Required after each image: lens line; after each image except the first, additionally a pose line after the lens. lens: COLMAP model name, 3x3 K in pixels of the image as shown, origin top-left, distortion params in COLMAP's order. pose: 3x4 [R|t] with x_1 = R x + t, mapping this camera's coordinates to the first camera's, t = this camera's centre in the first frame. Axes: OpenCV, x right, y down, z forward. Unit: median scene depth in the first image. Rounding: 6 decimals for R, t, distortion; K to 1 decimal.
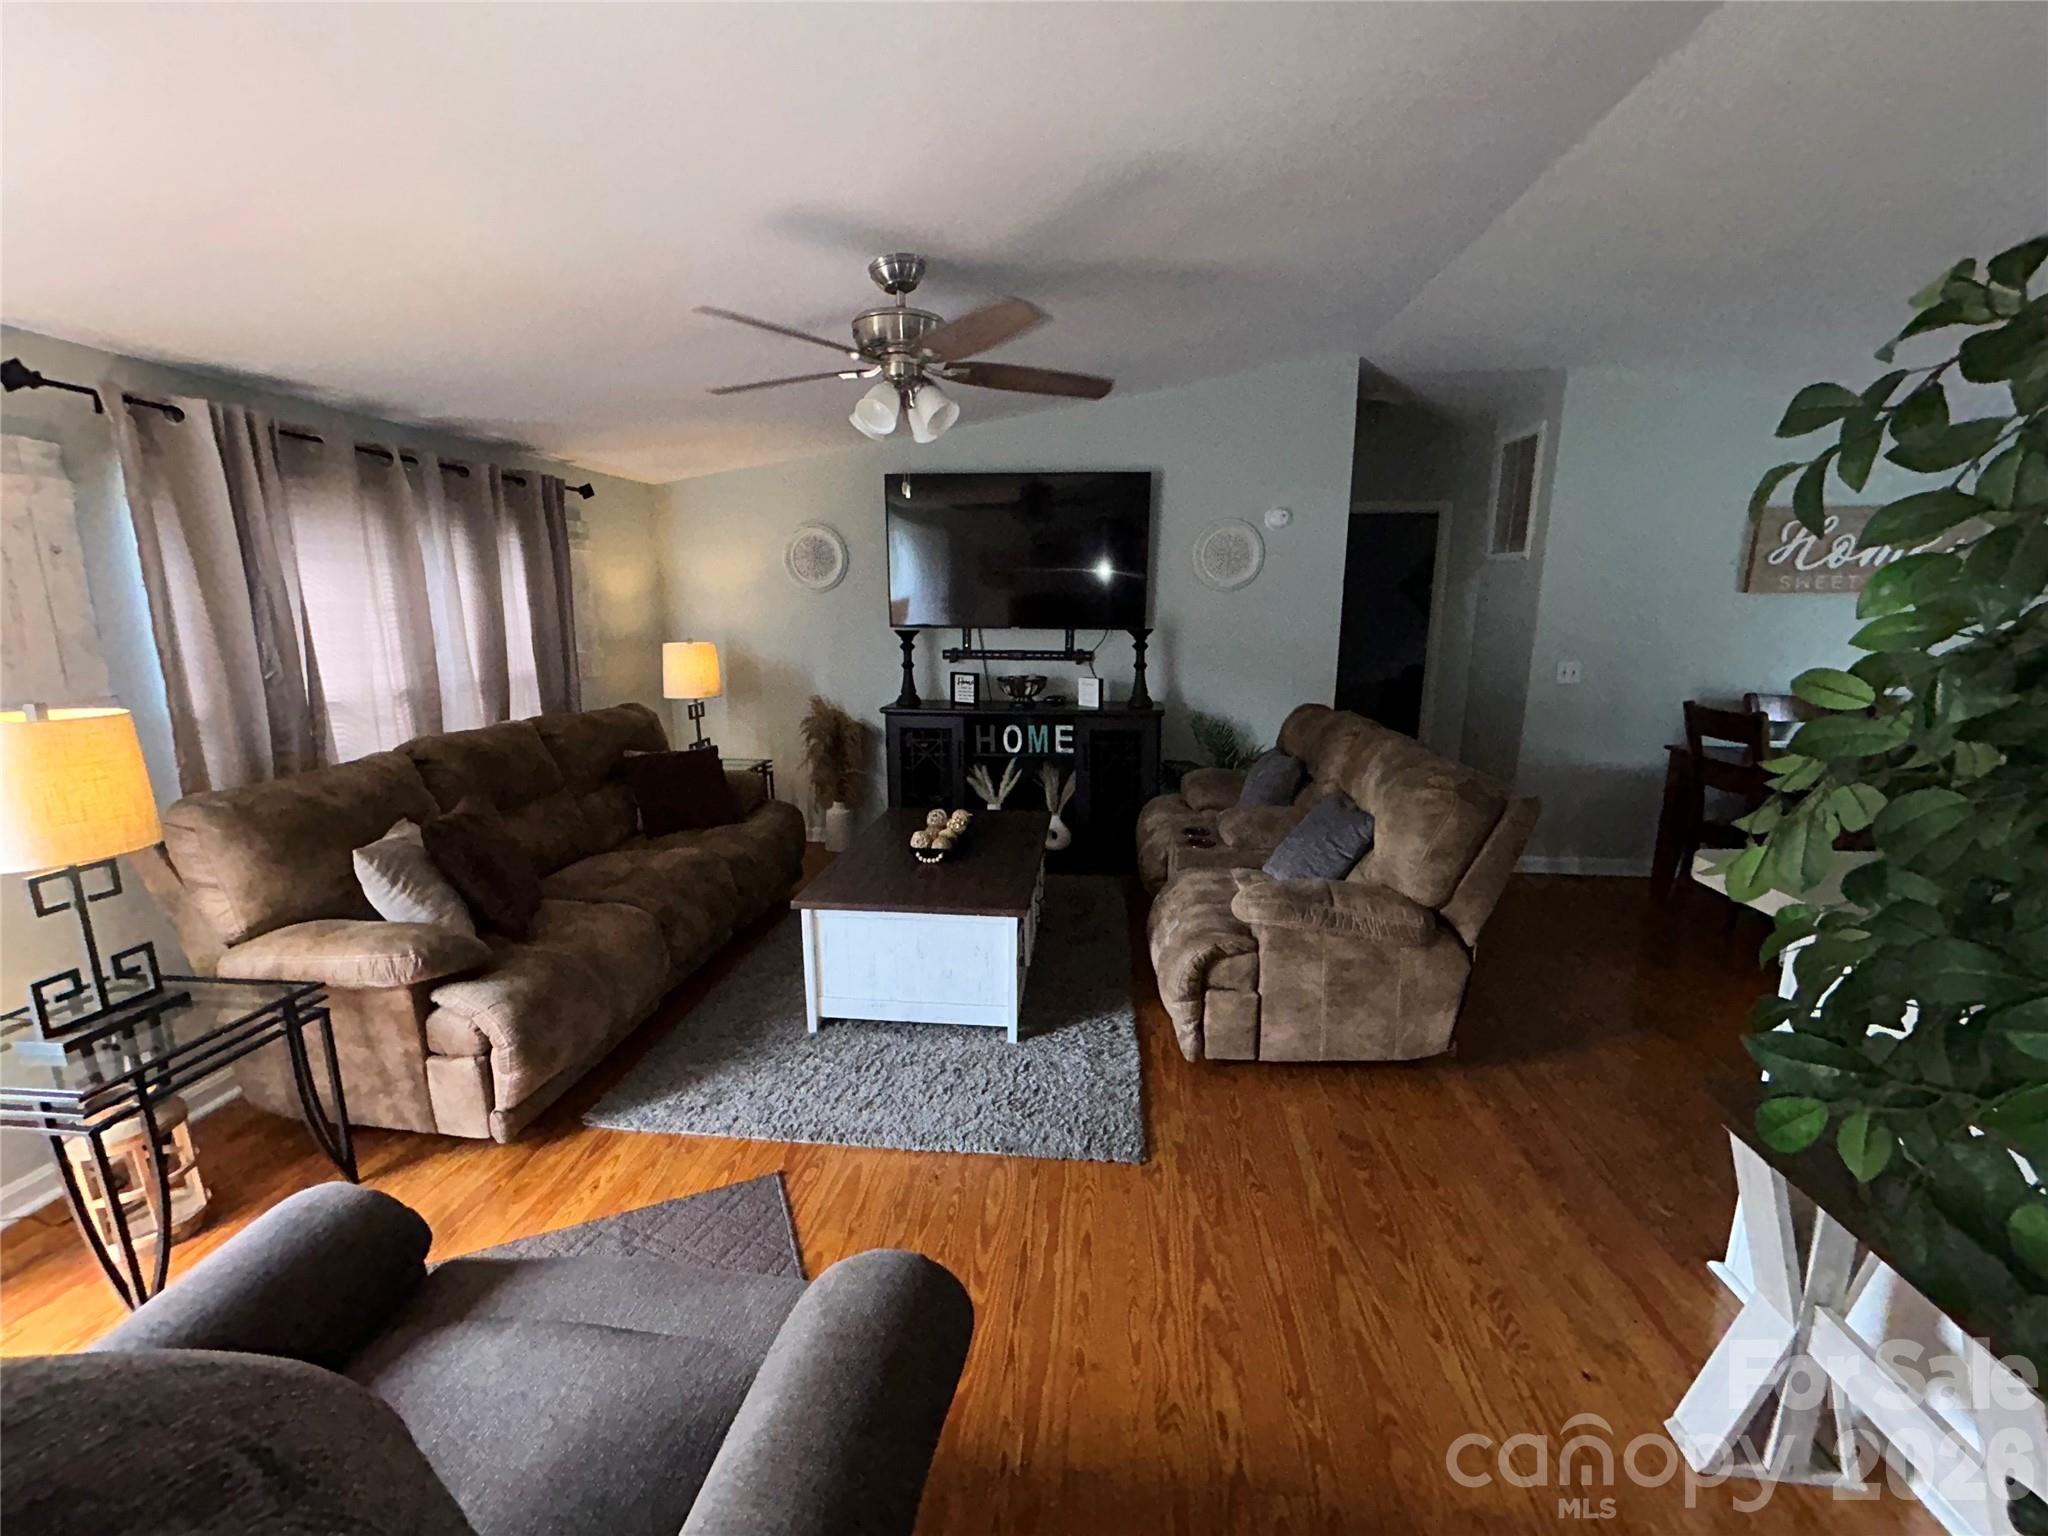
lens RADIAL K [[831.9, 0, 1014.0], [0, 831.9, 763.4], [0, 0, 1]] dist [-0.000907, 0.001366]
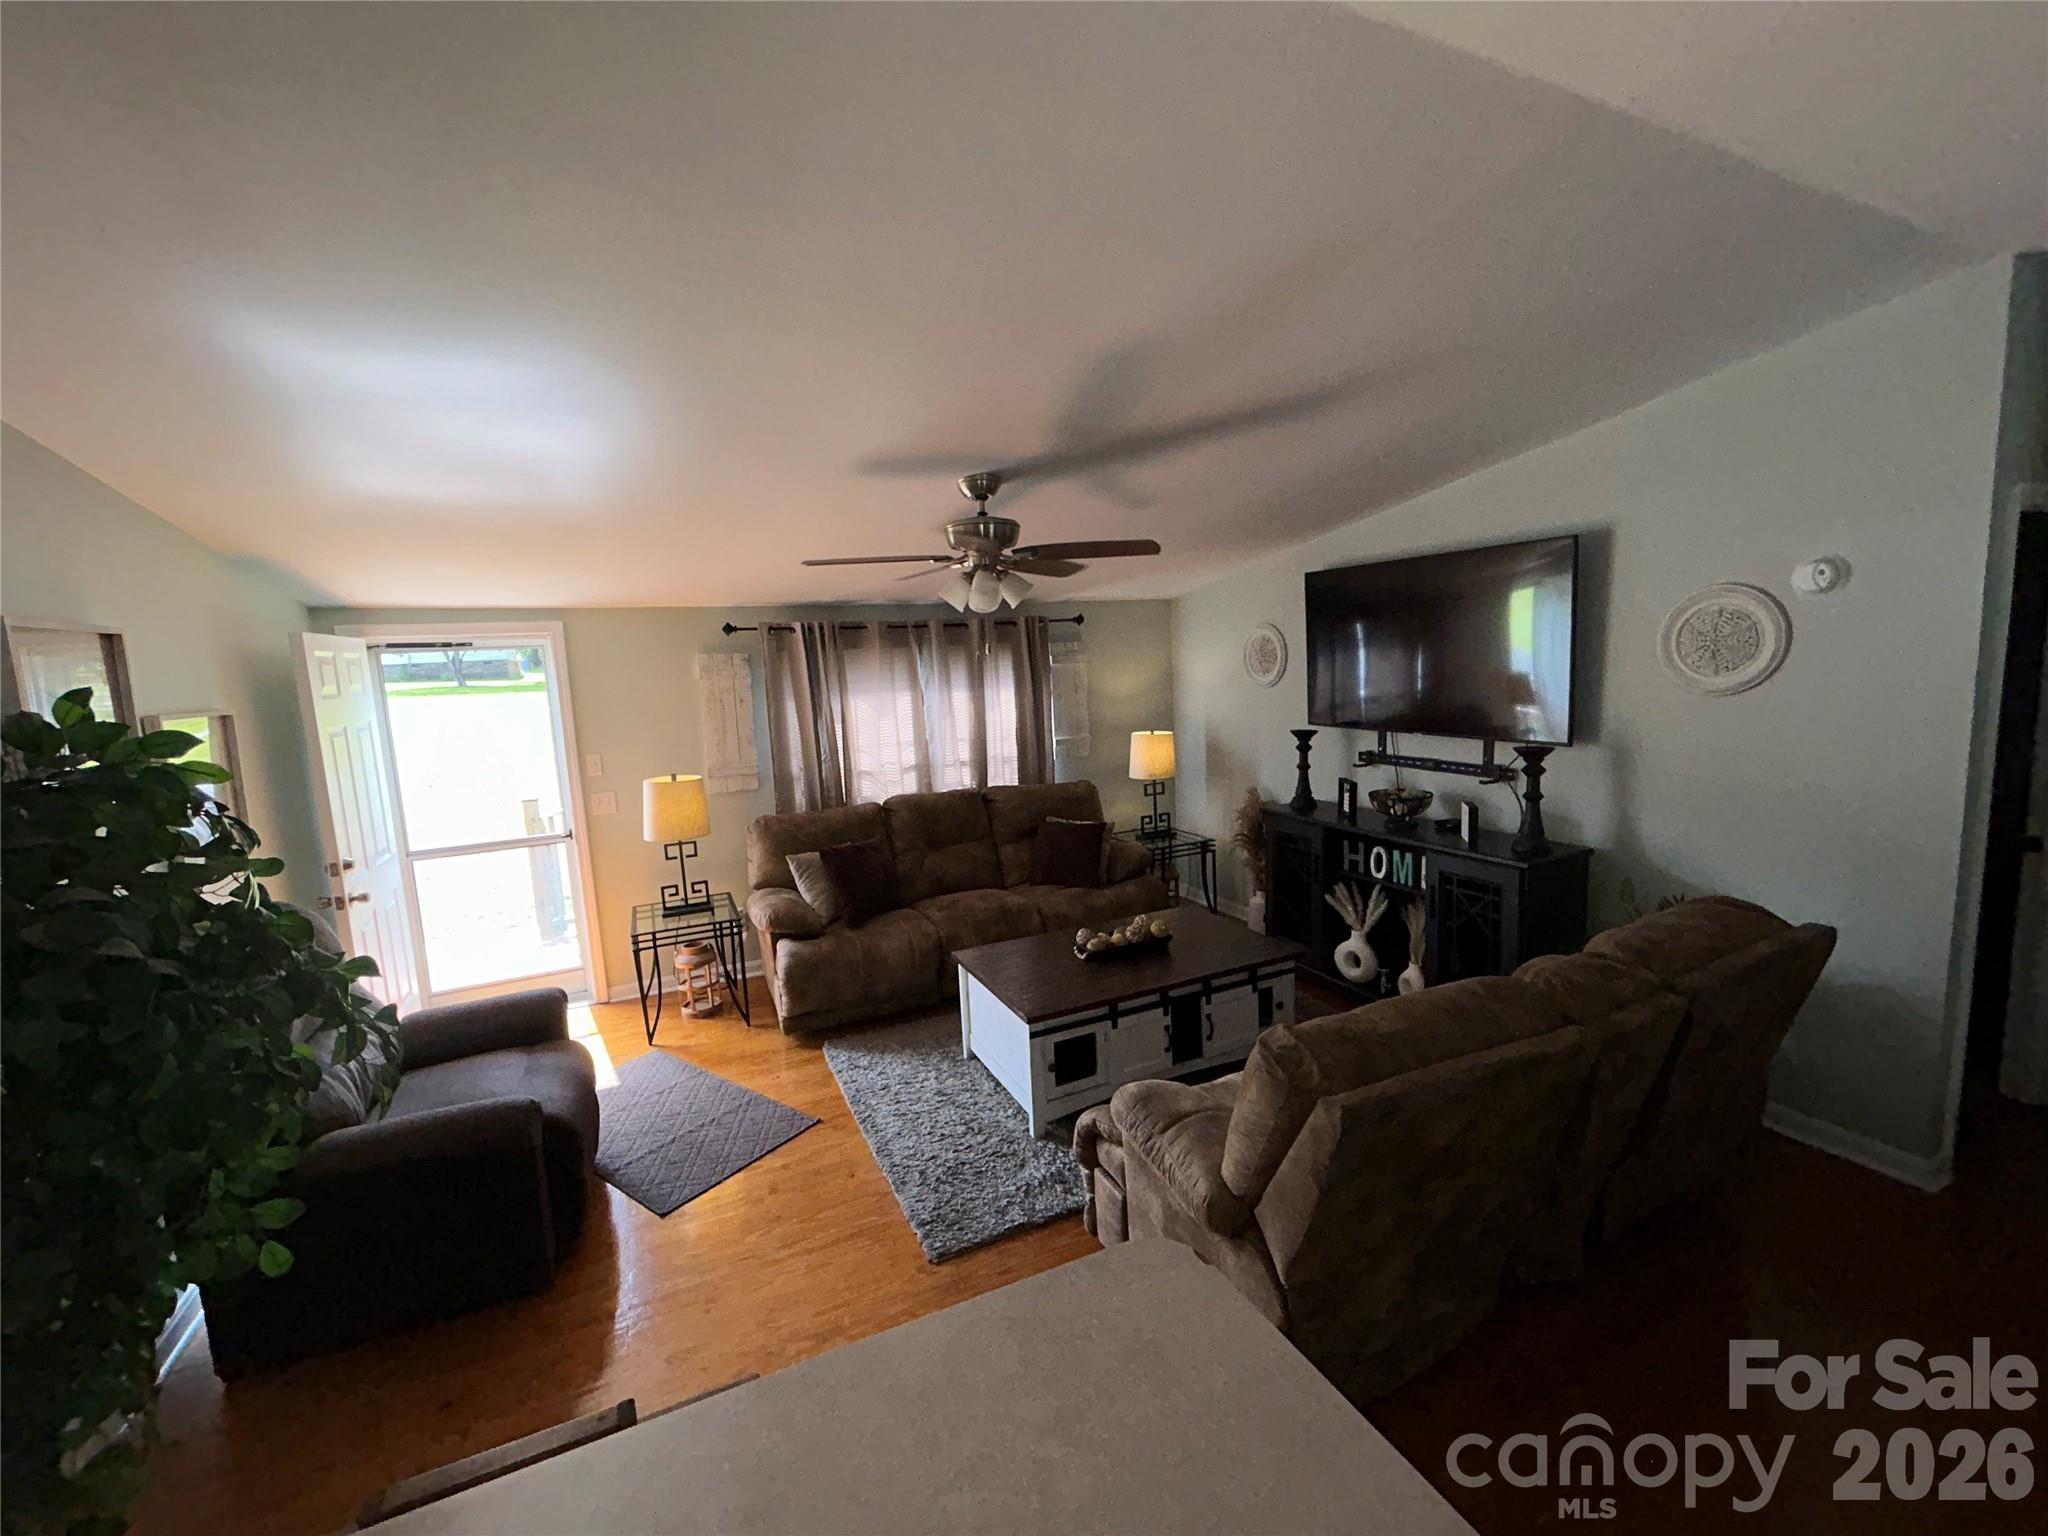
lens RADIAL K [[831.9, 0, 1024.2], [0, 831.9, 761.8], [0, 0, 1]] dist [-0.000907, 0.001366]
pose [[0.517963, 0.083313, -0.851336, 0.631262], [-0.122710, 0.992189, 0.022439, -0.126147], [0.846556, 0.092845, 0.524140, 0.261200]]
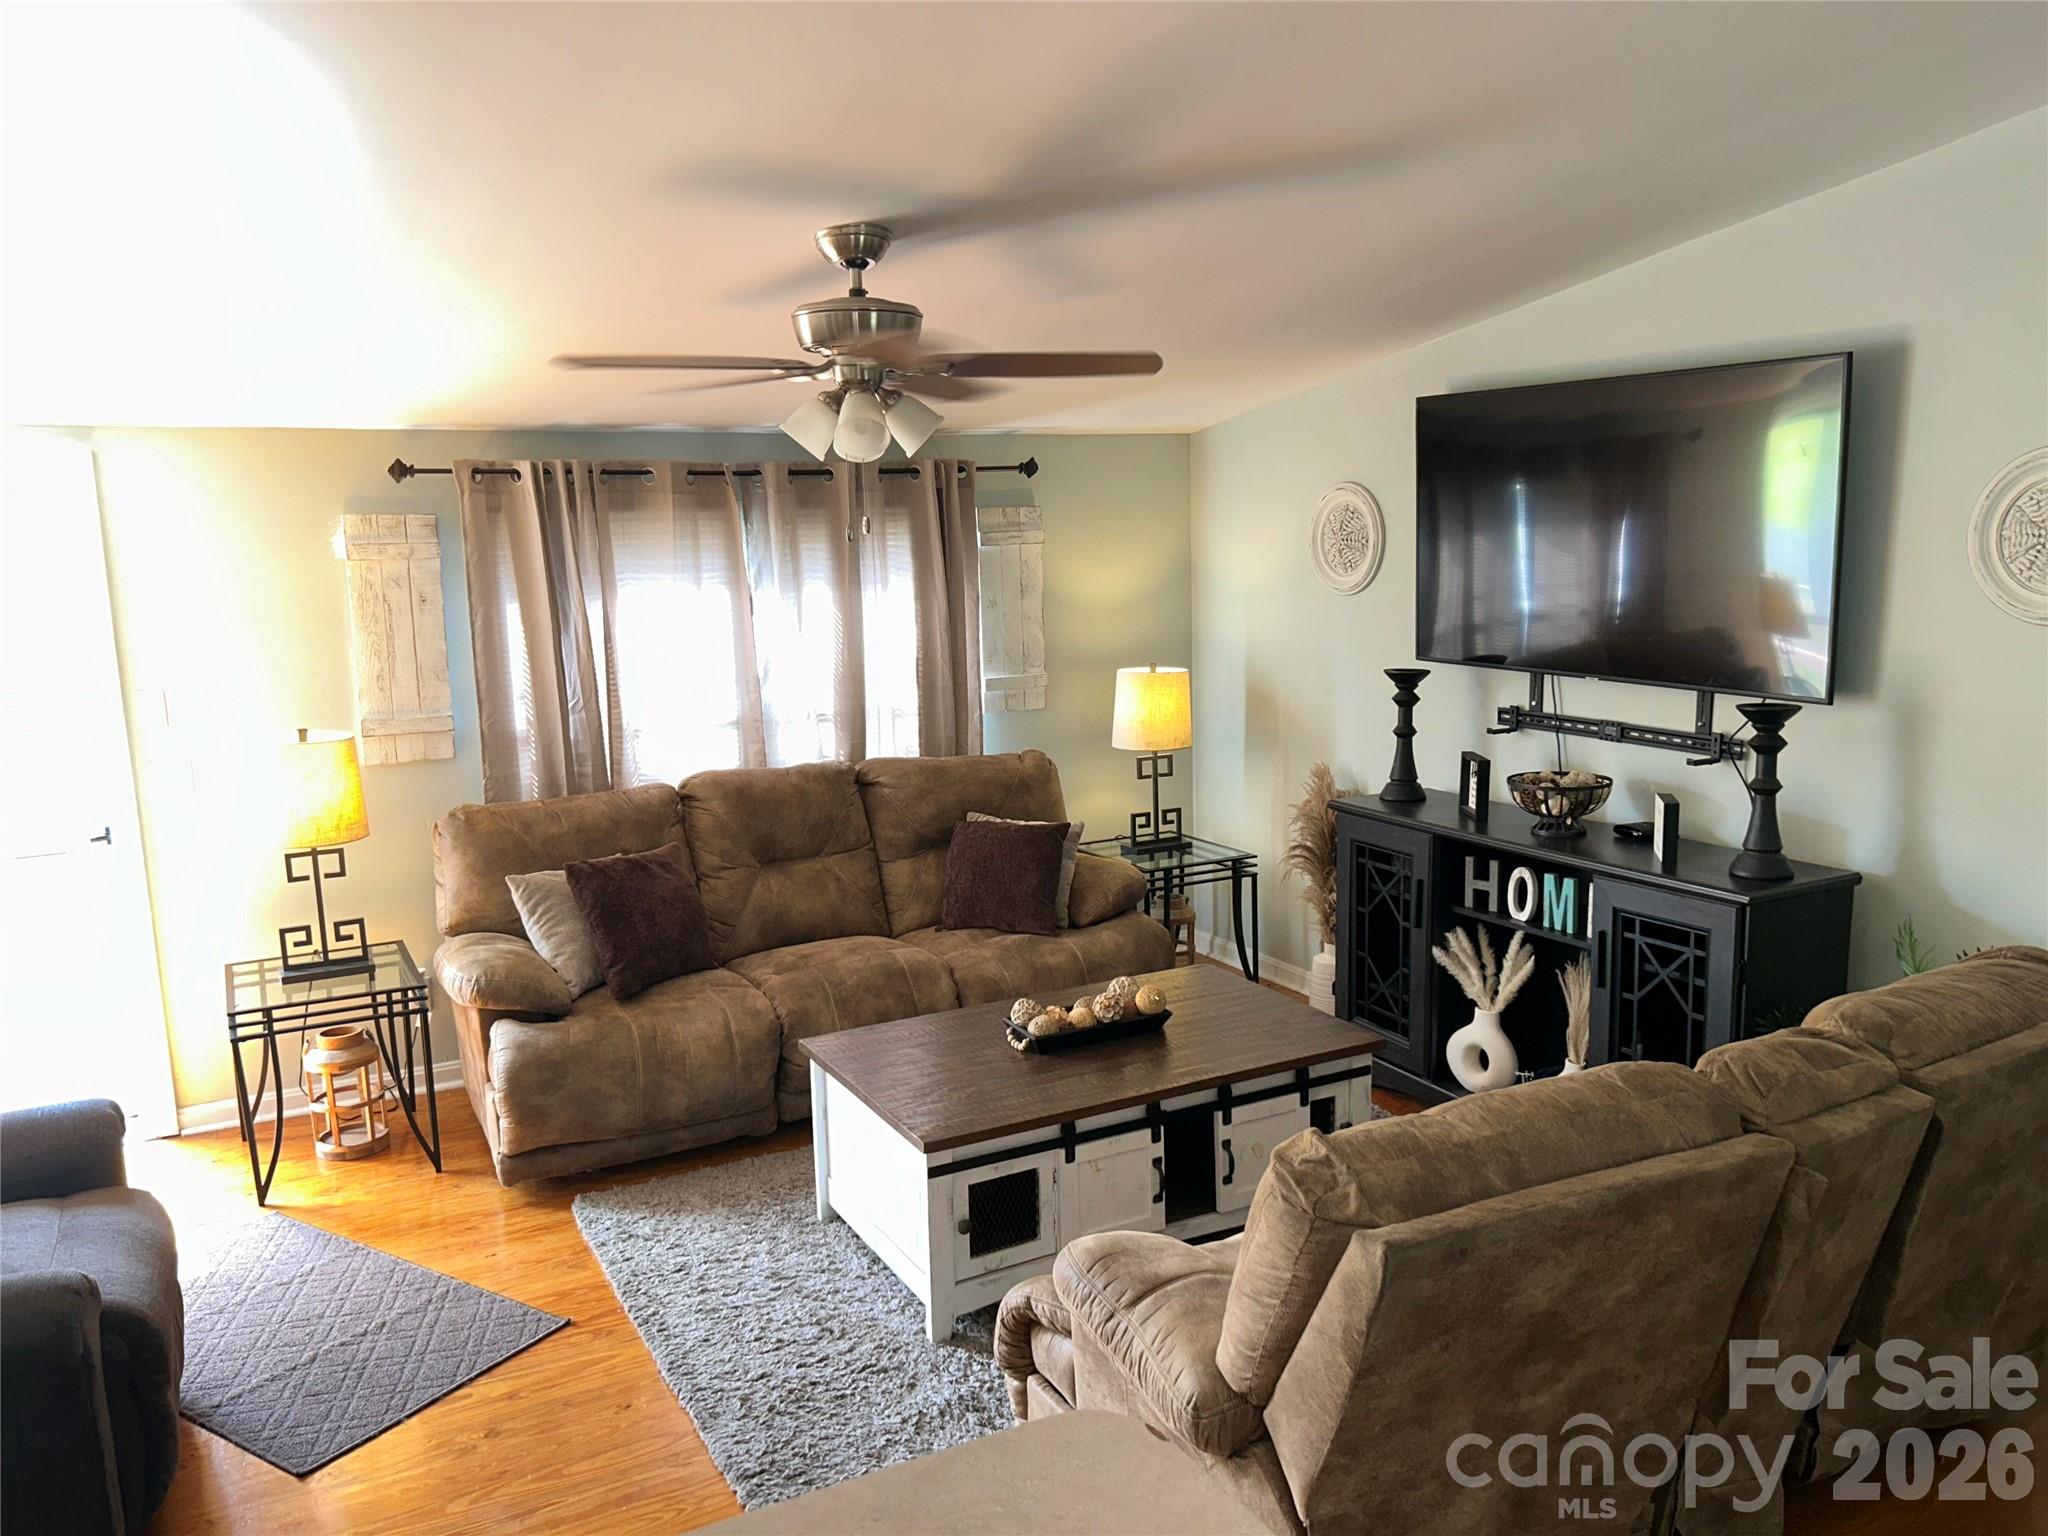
lens RADIAL K [[1541.0, 0, 1026.7], [0, 1541.0, 768.0], [0, 0, 1]] dist [0.052459, -0.053143]
pose [[0.565880, 0.119125, -0.815836, 0.706404], [-0.137936, 0.989240, 0.048769, -0.131021], [0.812867, 0.084936, 0.576223, 0.221601]]
